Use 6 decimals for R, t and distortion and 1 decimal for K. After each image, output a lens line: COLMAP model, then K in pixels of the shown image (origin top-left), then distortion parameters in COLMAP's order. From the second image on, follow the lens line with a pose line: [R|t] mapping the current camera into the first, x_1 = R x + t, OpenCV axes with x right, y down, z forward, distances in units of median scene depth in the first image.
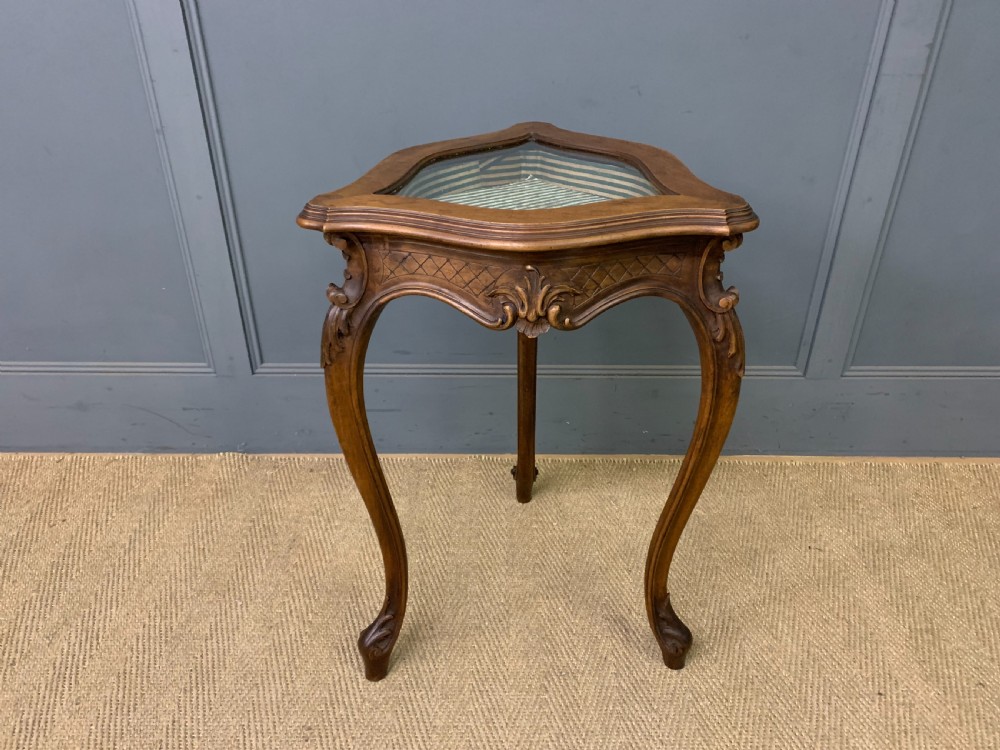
lens RADIAL K [[764.0, 0, 501.9], [0, 764.0, 379.9], [0, 0, 1]] dist [0.021329, -0.007383]
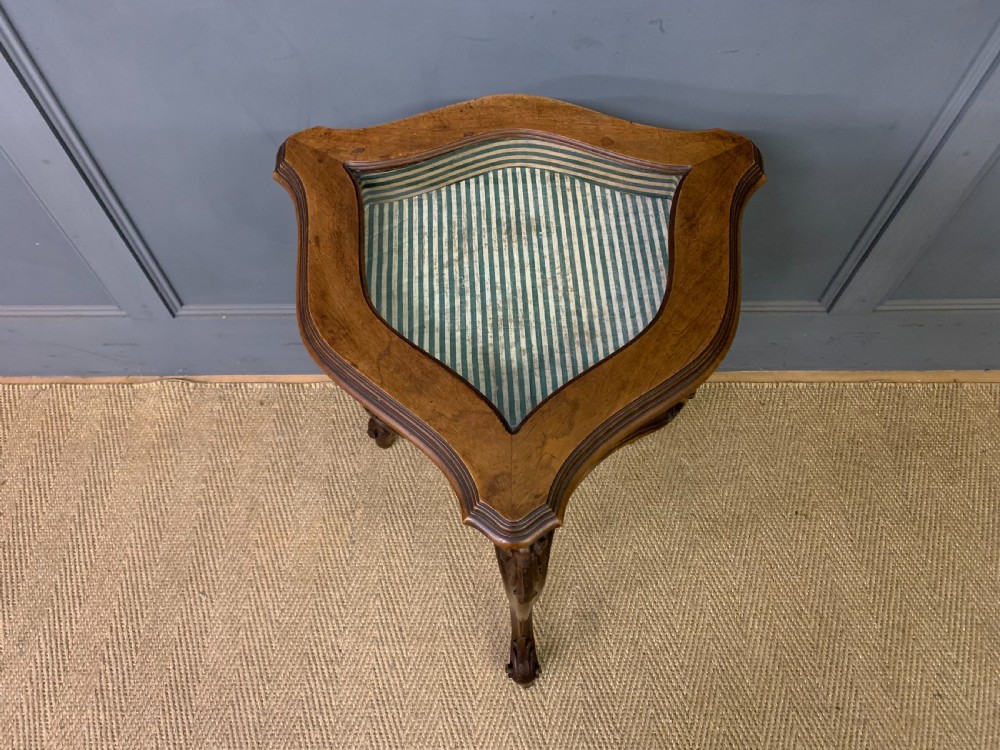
lens RADIAL K [[762.0, 0, 485.9], [0, 762.0, 366.8], [0, 0, 1]] dist [0.023561, -0.006524]
pose [[0.999923, -0.010871, -0.005985, 0.028582], [0.012410, 0.877348, 0.479693, -0.441648], [0.000036, -0.479731, 0.877416, 0.285580]]
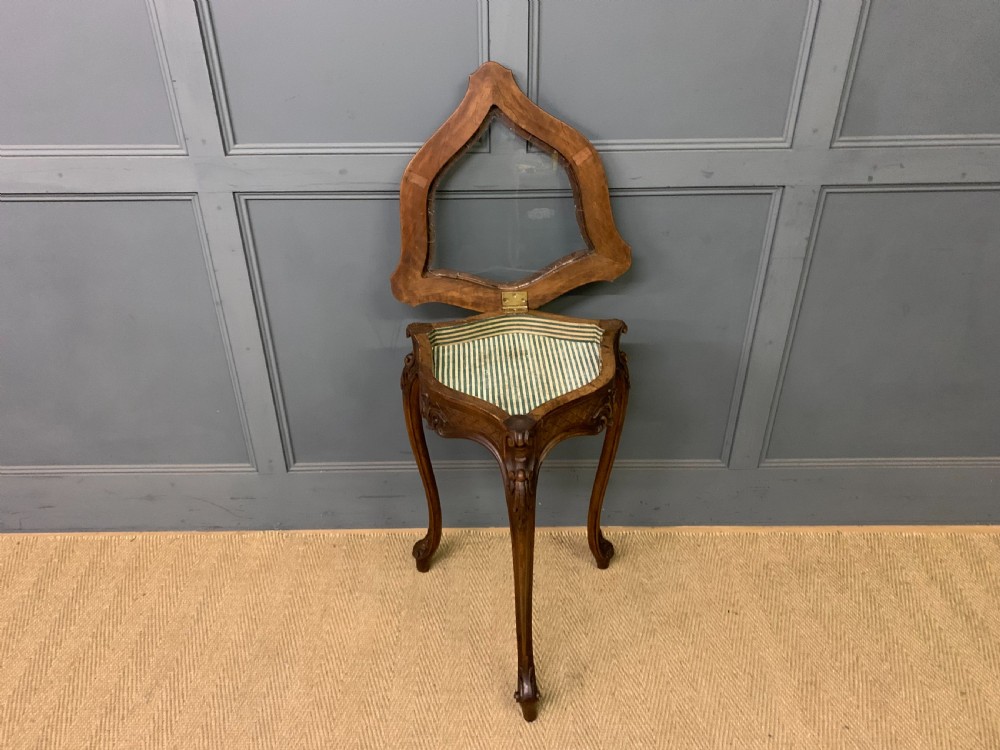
lens RADIAL K [[762.0, 0, 485.9], [0, 762.0, 366.8], [0, 0, 1]] dist [0.023561, -0.006524]
pose [[0.999848, -0.015191, -0.008545, 0.016036], [0.015307, 0.999789, 0.013732, -0.235132], [0.008335, -0.013861, 0.999869, -0.300721]]
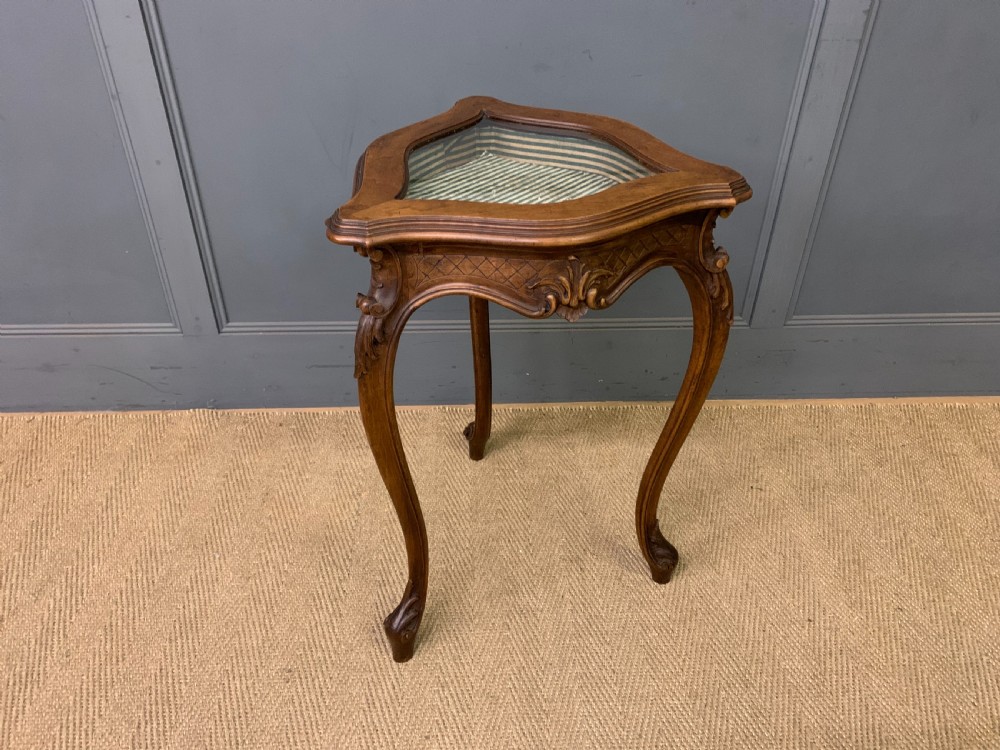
lens RADIAL K [[762.0, 0, 500.1], [0, 762.0, 365.8], [0, 0, 1]] dist [0.024102, -0.007977]
pose [[0.998899, -0.019966, 0.042459, 0.006531], [0.016739, 0.997039, 0.075059, -0.042579], [-0.043831, -0.074266, 0.996275, -0.046273]]
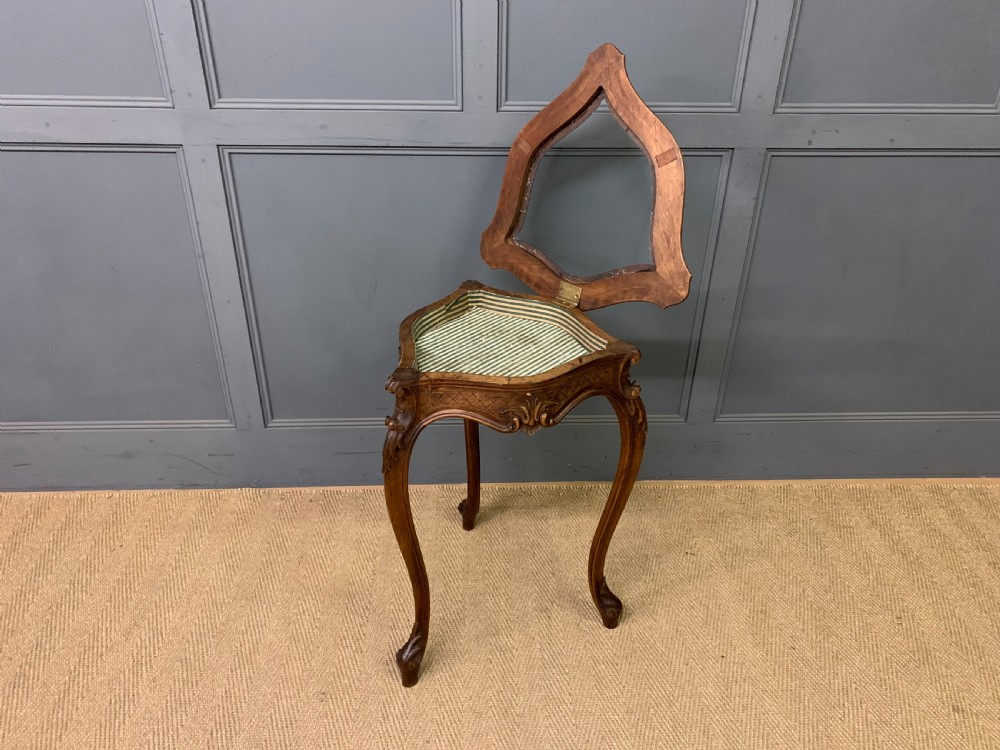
lens RADIAL K [[762.0, 0, 500.1], [0, 762.0, 365.8], [0, 0, 1]] dist [0.024102, -0.007977]
pose [[0.998862, -0.013282, 0.045805, 0.015777], [0.013875, 0.999824, -0.012659, -0.110718], [-0.045629, 0.013280, 0.998870, -0.375943]]
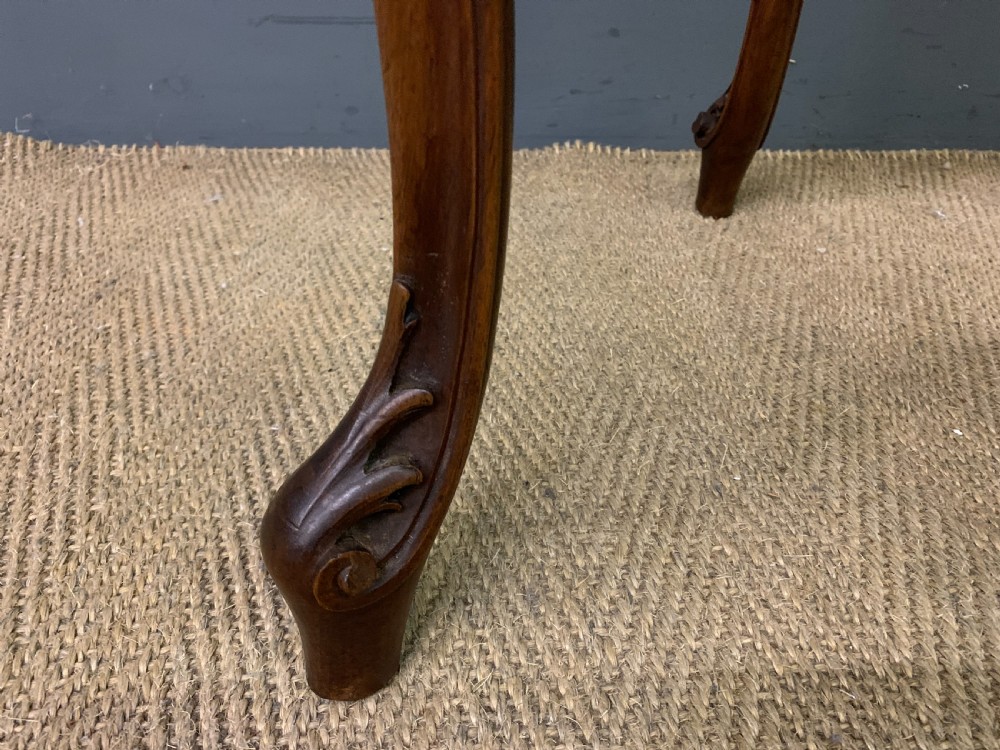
lens RADIAL K [[785.9, 0, 508.7], [0, 785.9, 375.1], [0, 0, 1]] dist [0.005161, -0.000331]
pose [[0.999305, -0.008871, 0.036193, -0.114130], [0.006199, 0.997291, 0.073296, 0.254287], [-0.036745, -0.073021, 0.996653, 0.701788]]
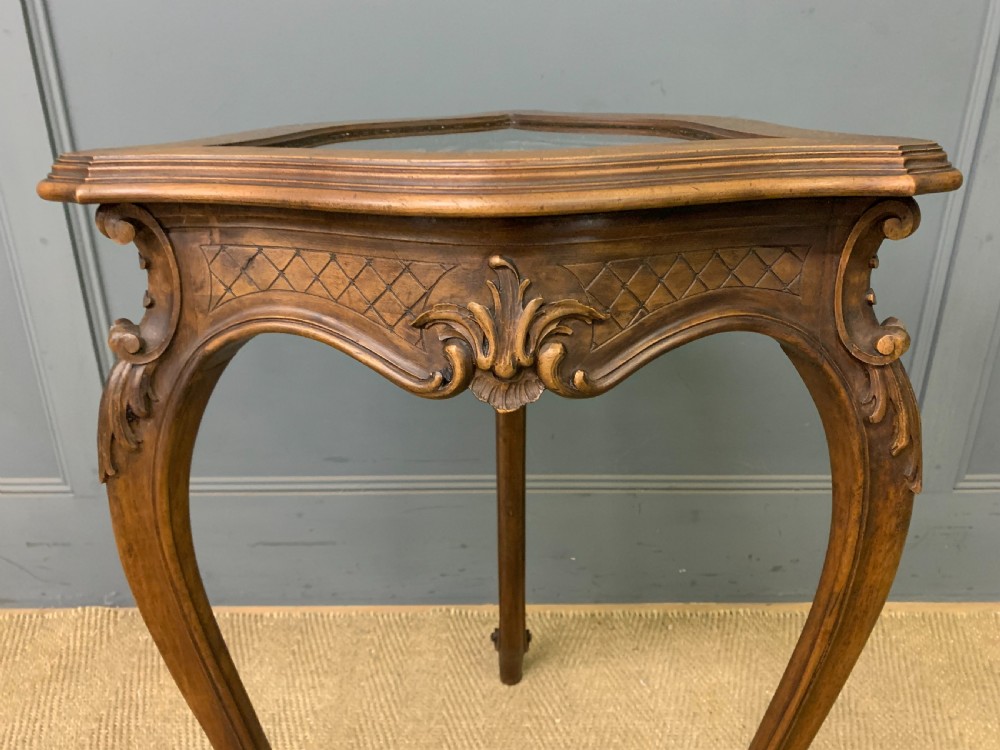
lens RADIAL K [[776.8, 0, 503.8], [0, 776.8, 363.2], [0, 0, 1]] dist [0.006175, -0.001775]
pose [[0.999923, -0.007422, 0.009924, 0.021290], [0.008973, 0.985977, -0.166637, -0.003756], [-0.008548, 0.166713, 0.985968, 0.329954]]
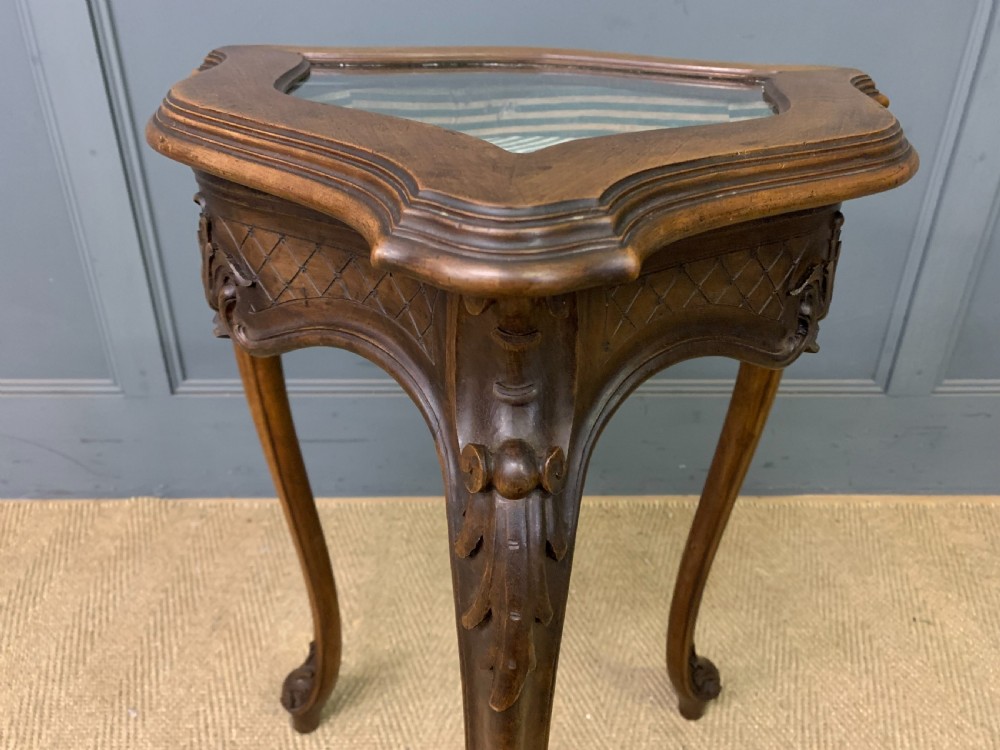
lens RADIAL K [[776.9, 0, 500.0], [0, 776.9, 375.0], [0, 0, 1]] dist [-0.002689, 0.018370]
pose [[0.999626, -0.004761, 0.026930, -0.024482], [0.006188, 0.998568, -0.053136, 0.020367], [-0.026638, 0.053283, 0.998224, 0.266478]]
